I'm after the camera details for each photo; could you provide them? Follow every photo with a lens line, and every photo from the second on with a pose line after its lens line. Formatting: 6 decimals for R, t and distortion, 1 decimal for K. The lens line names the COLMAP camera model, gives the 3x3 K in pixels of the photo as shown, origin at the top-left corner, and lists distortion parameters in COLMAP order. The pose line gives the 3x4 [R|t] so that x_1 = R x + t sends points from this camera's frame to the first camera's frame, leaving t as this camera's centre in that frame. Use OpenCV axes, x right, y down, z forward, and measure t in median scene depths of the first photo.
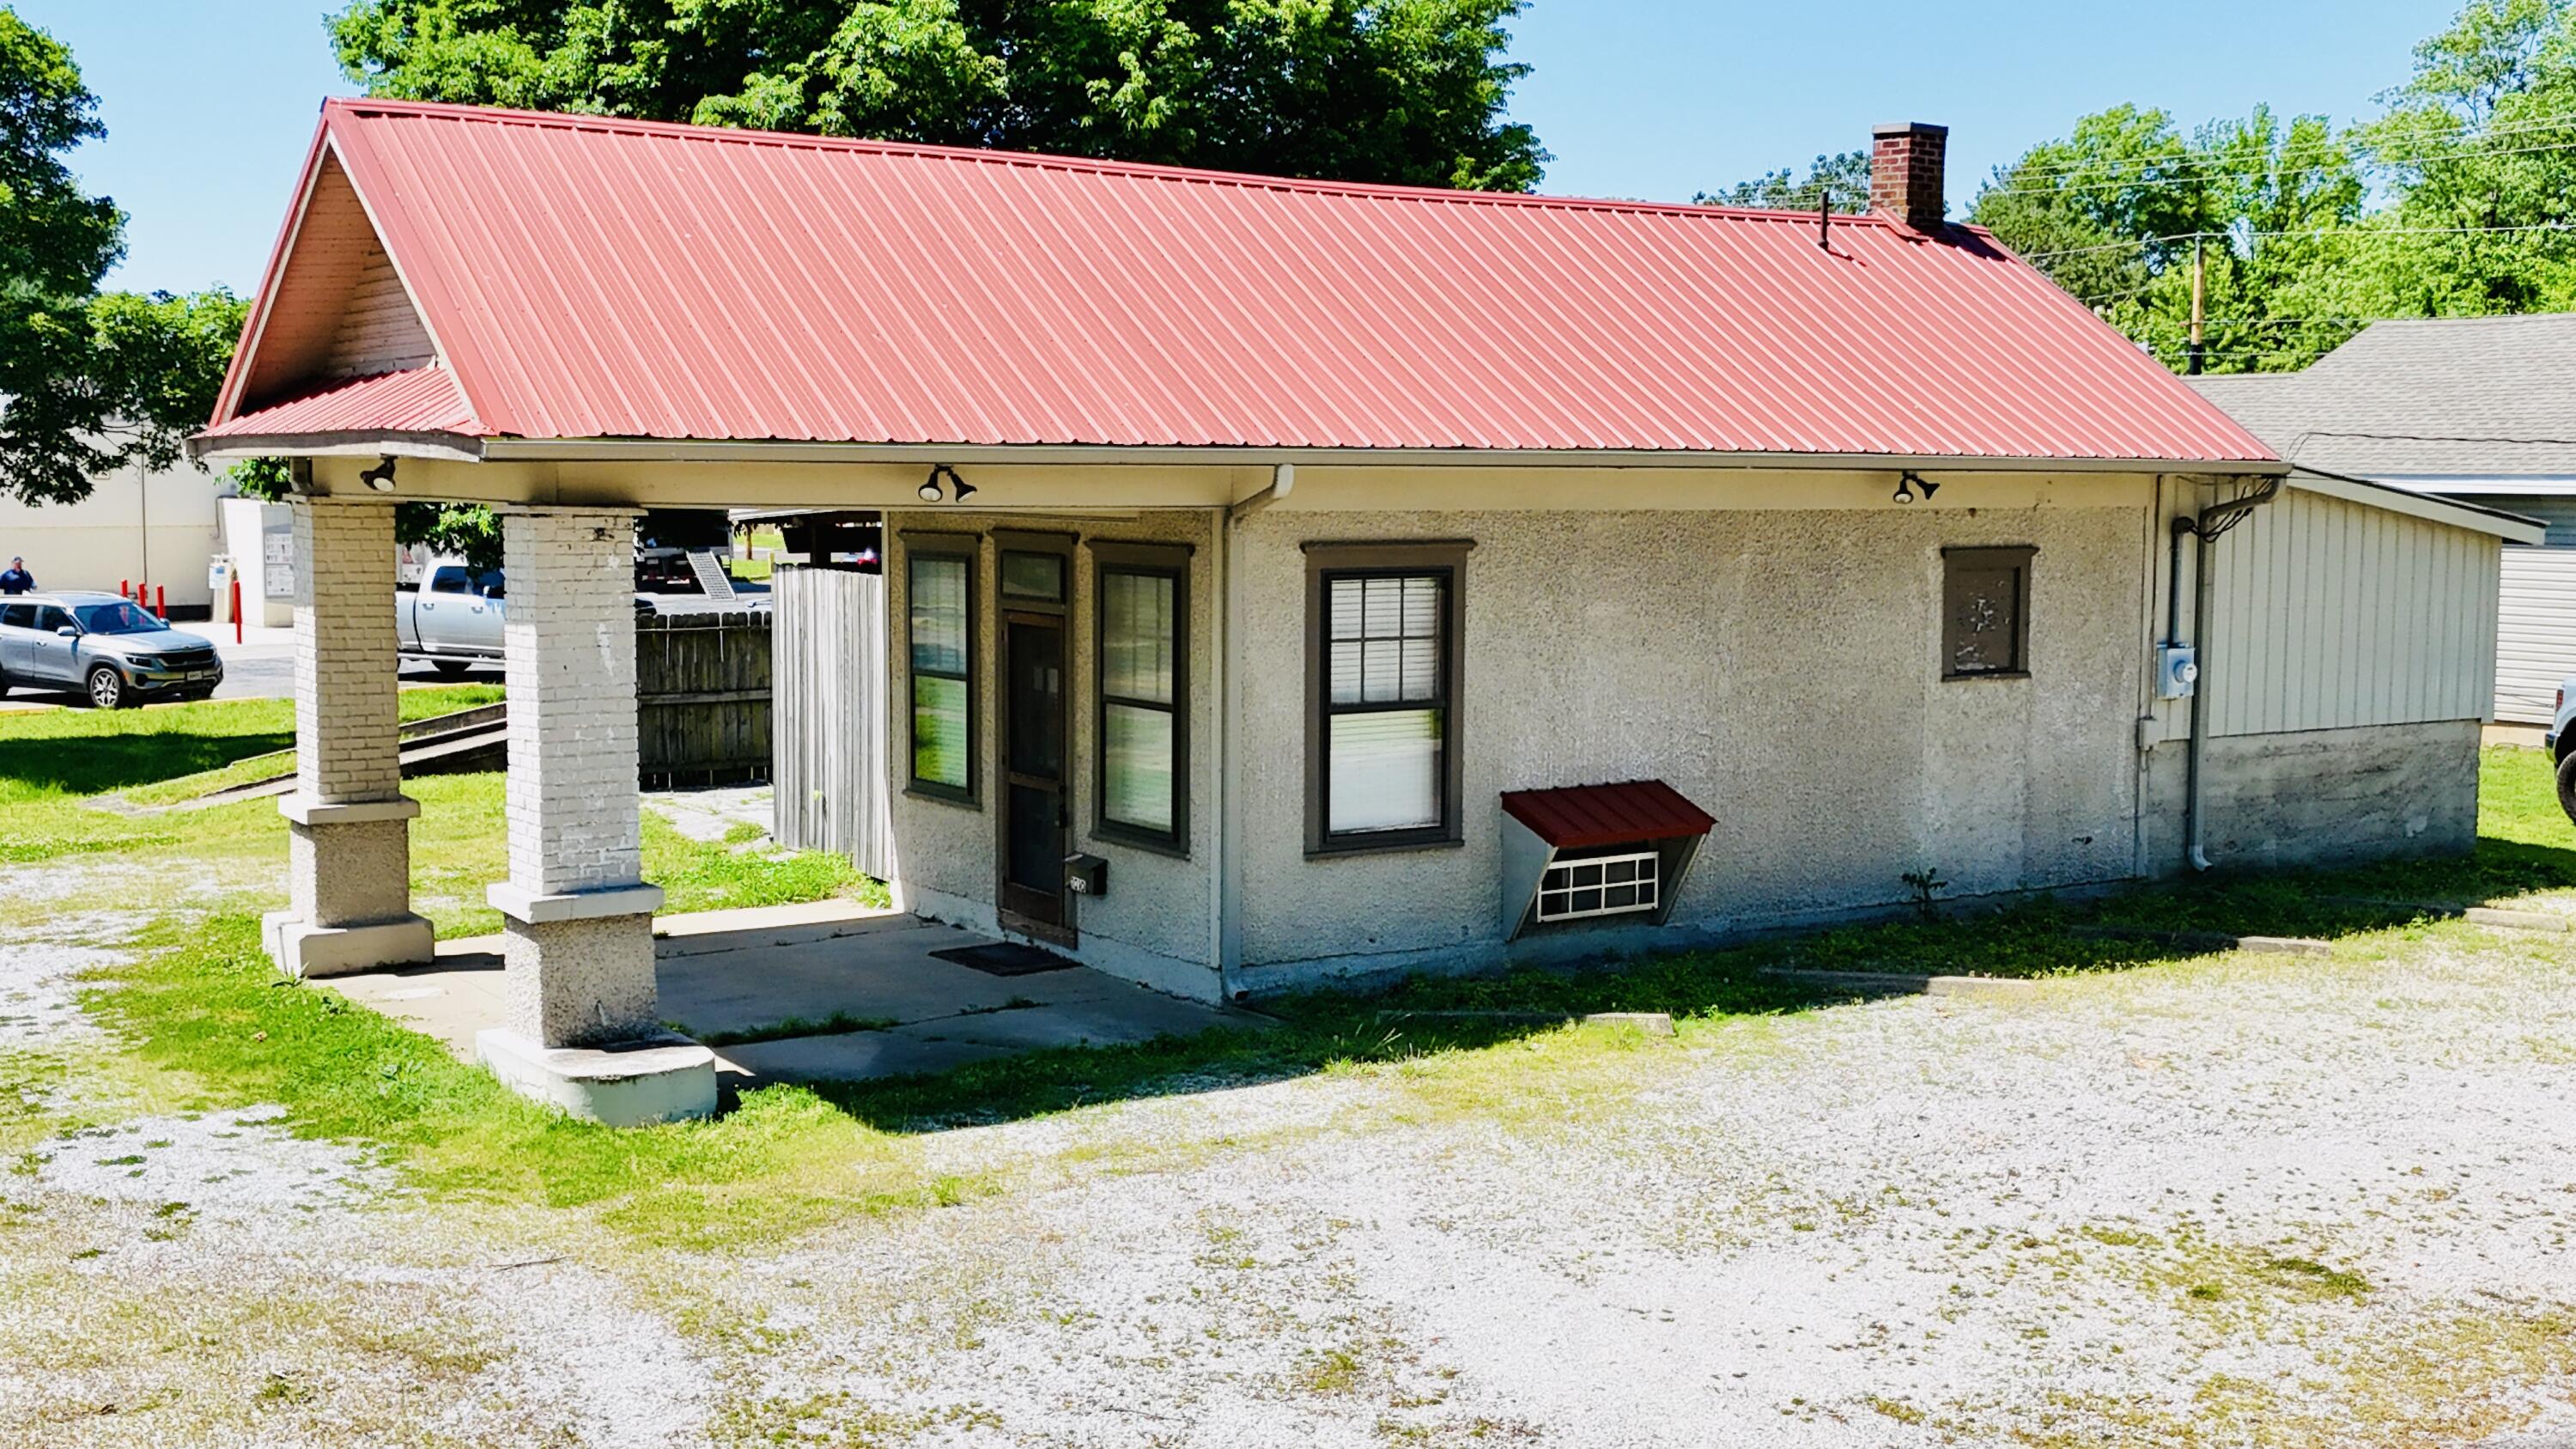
lens RADIAL K [[2816.9, 0, 1294.8], [0, 2816.9, 726.8], [0, 0, 1]] dist [0.163352, -0.387765]
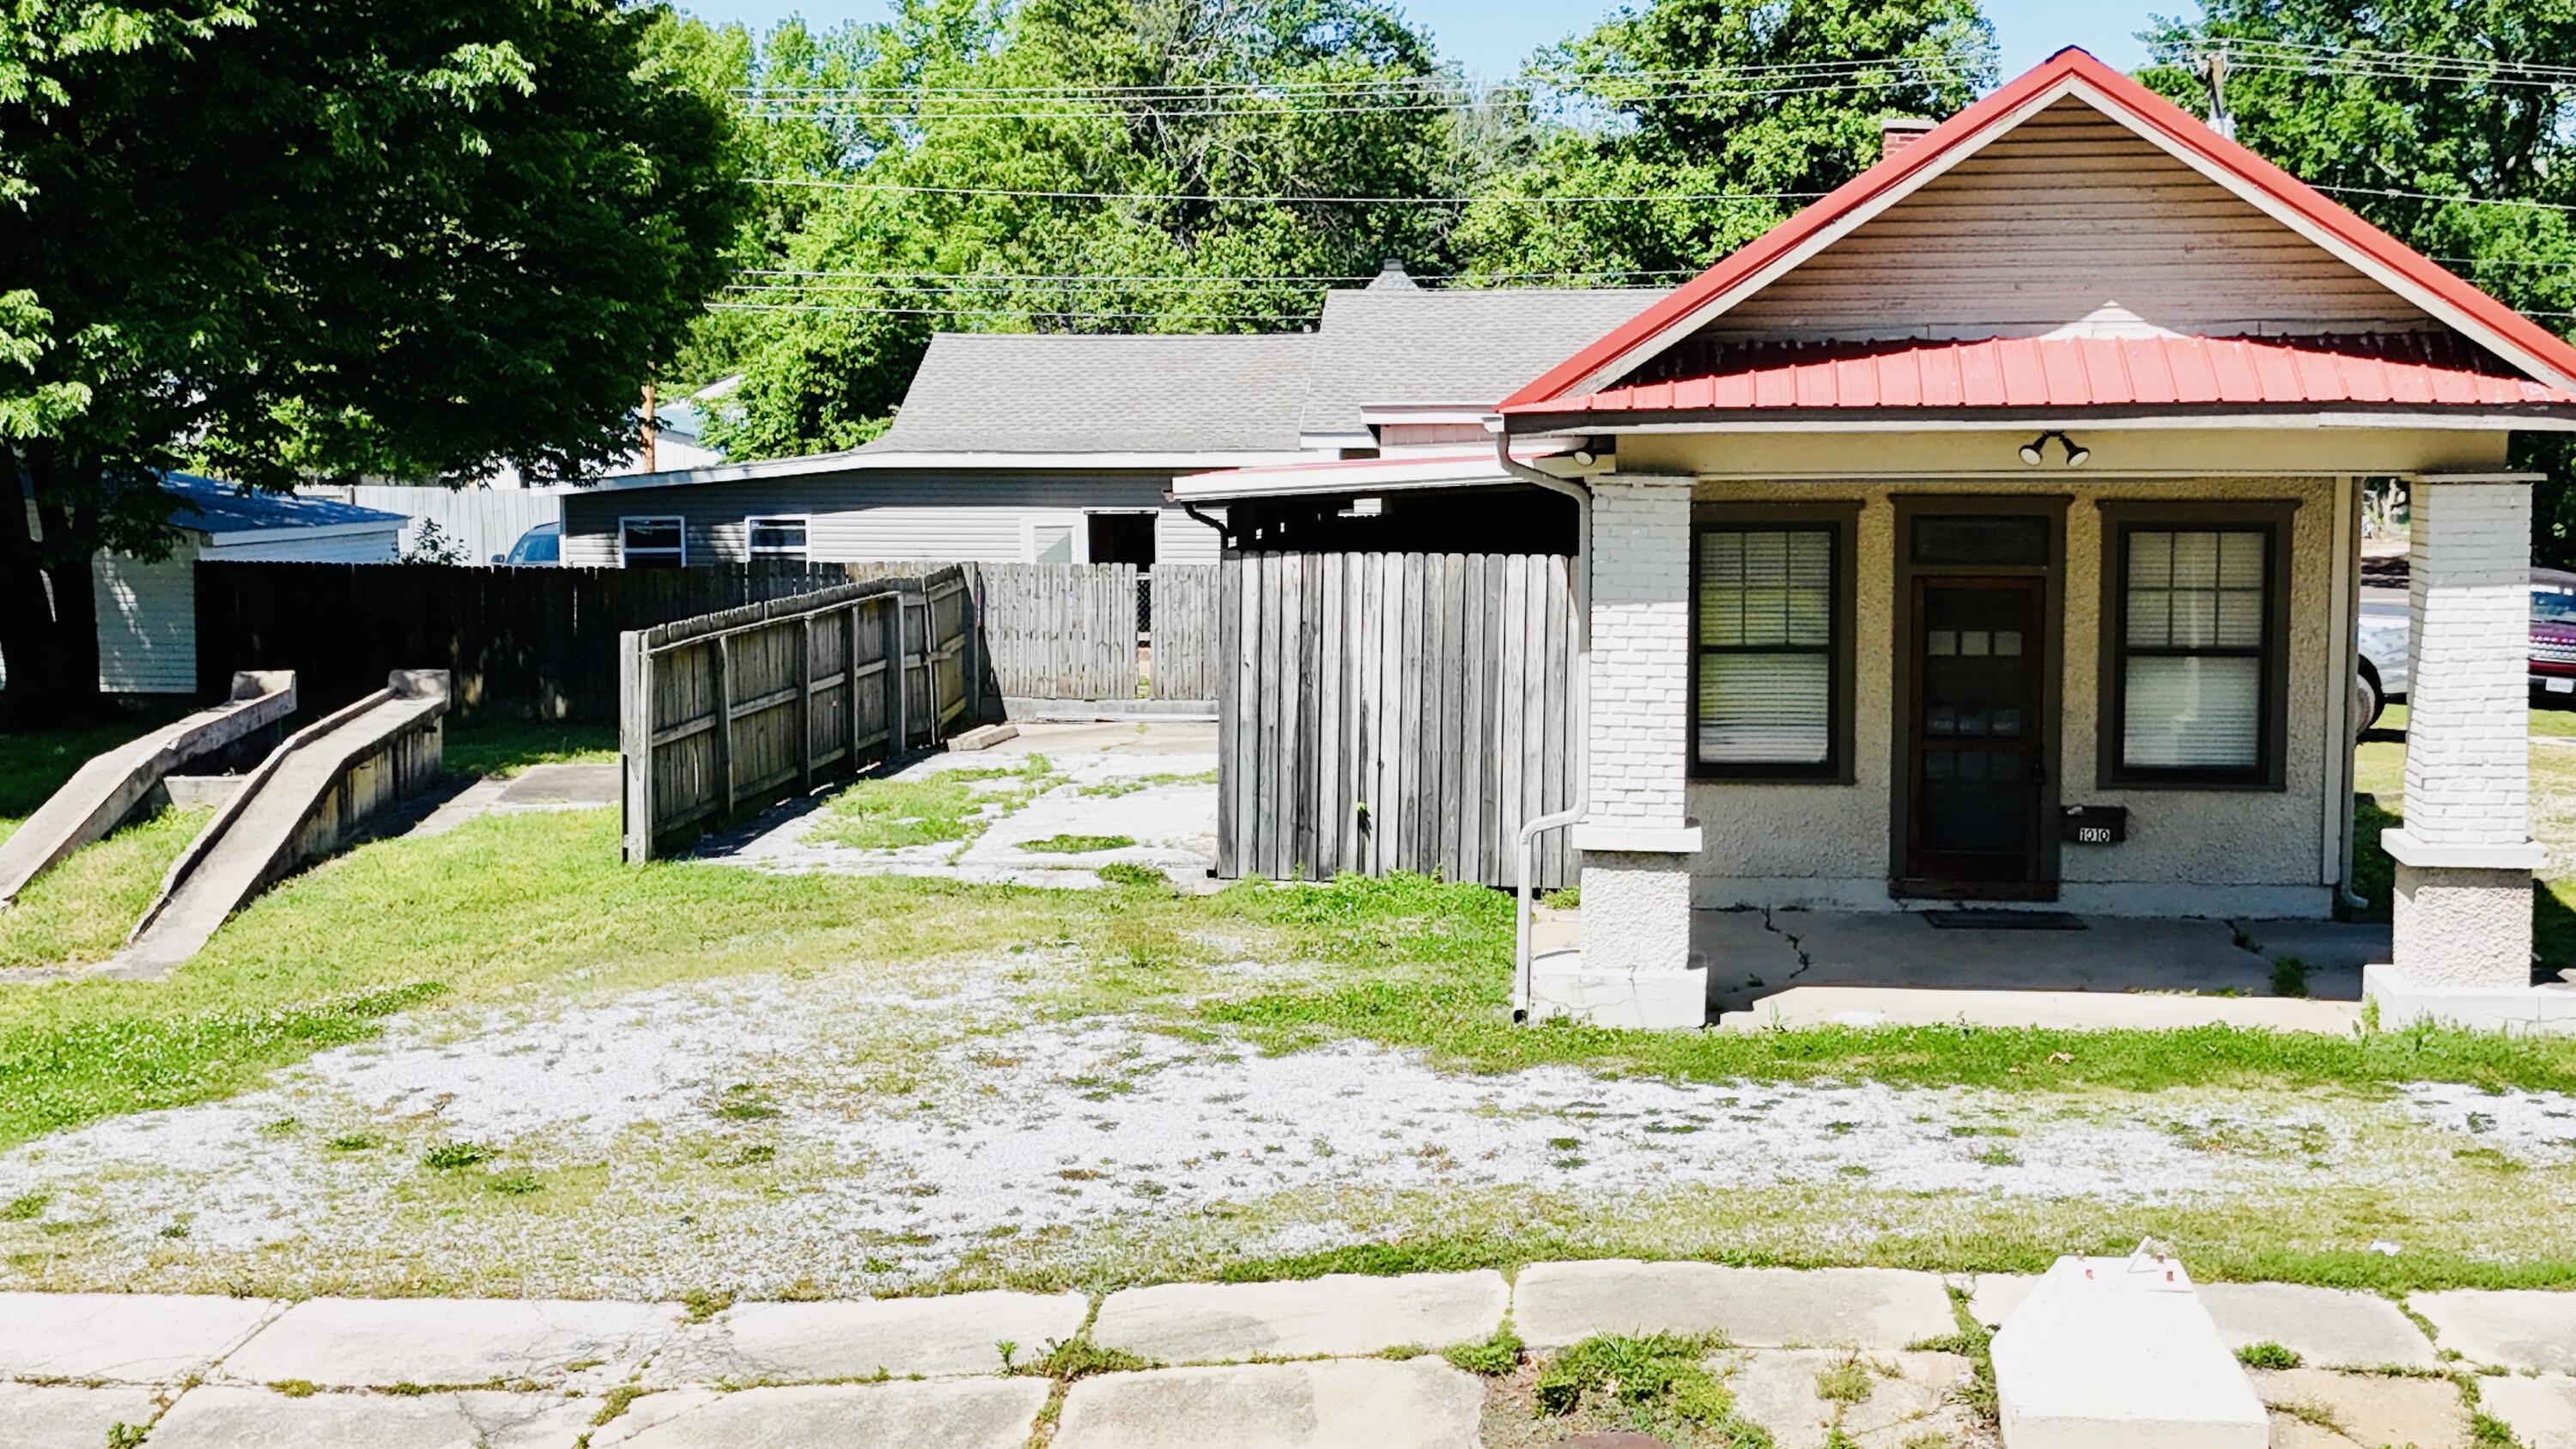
lens RADIAL K [[3282.1, 0, 1278.7], [0, 3282.1, 715.9], [0, 0, 1]] dist [0.165686, -0.476926]
pose [[0.640902, -0.073838, 0.764063, -1.171742], [0.074706, 0.996638, 0.033650, -0.049779], [-0.763979, 0.035514, 0.644264, 0.437150]]
